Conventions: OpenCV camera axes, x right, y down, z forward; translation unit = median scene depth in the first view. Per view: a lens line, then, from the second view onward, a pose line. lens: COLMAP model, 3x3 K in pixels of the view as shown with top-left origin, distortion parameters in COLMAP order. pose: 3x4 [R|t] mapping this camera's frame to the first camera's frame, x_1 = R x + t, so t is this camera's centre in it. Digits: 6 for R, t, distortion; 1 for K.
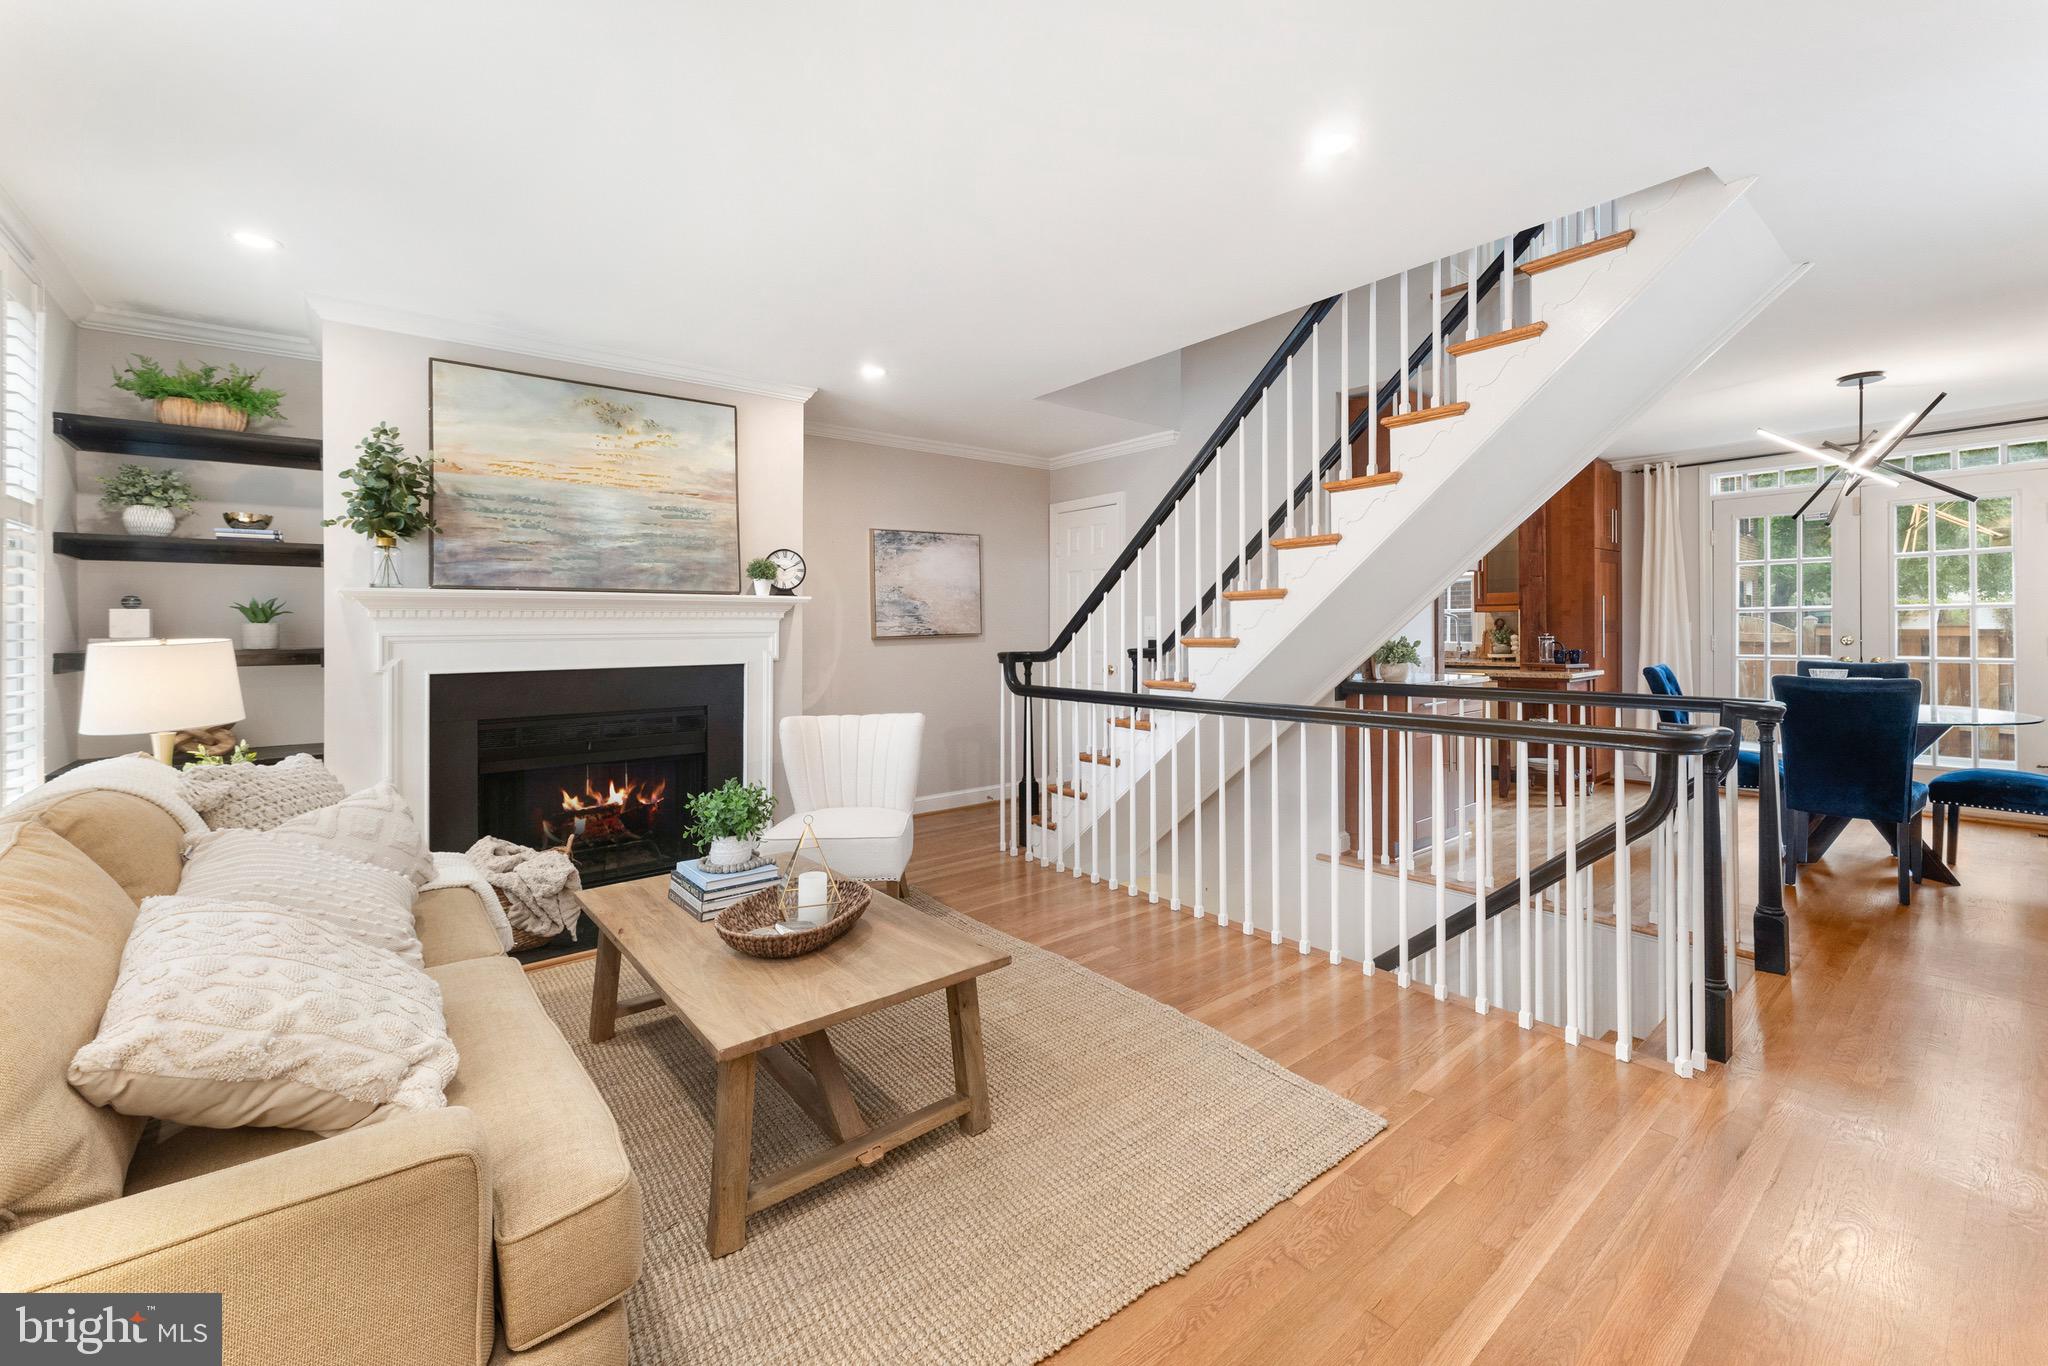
lens RADIAL K [[845.9, 0, 1041.3], [0, 845.9, 636.4], [0, 0, 1]] dist [-0.000670, -0.000075]
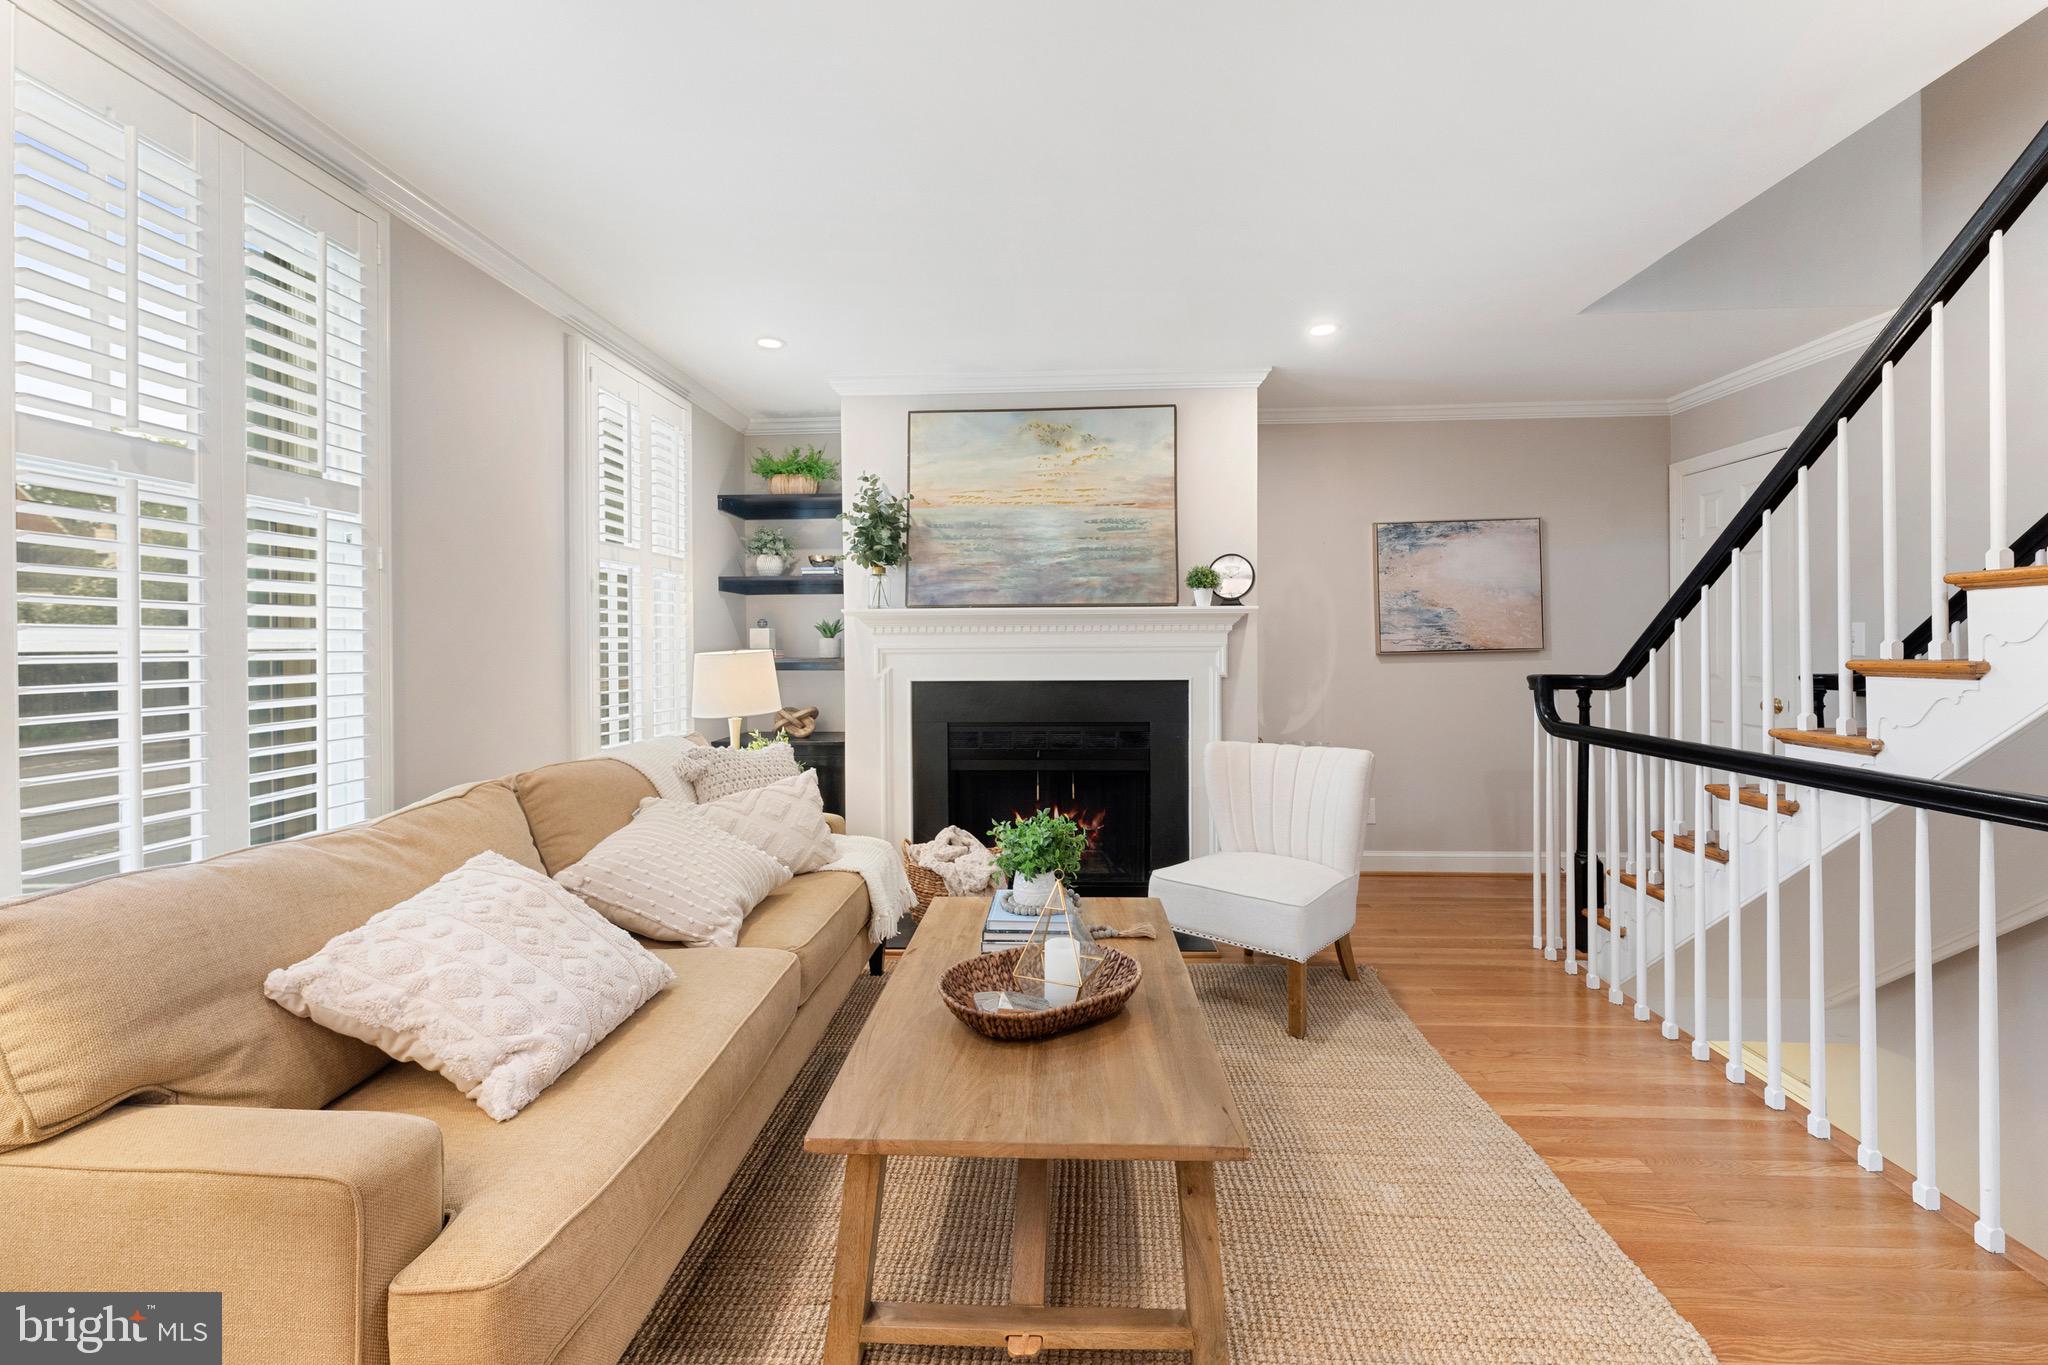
lens RADIAL K [[820.1, 0, 1030.0], [0, 820.1, 649.8], [0, 0, 1]] dist [-0.000499, -0.000454]
pose [[0.728169, 0.007545, -0.685356, 0.158005], [-0.006082, 0.999971, 0.004546, -0.004483], [0.685370, 0.000859, 0.728194, 0.248479]]
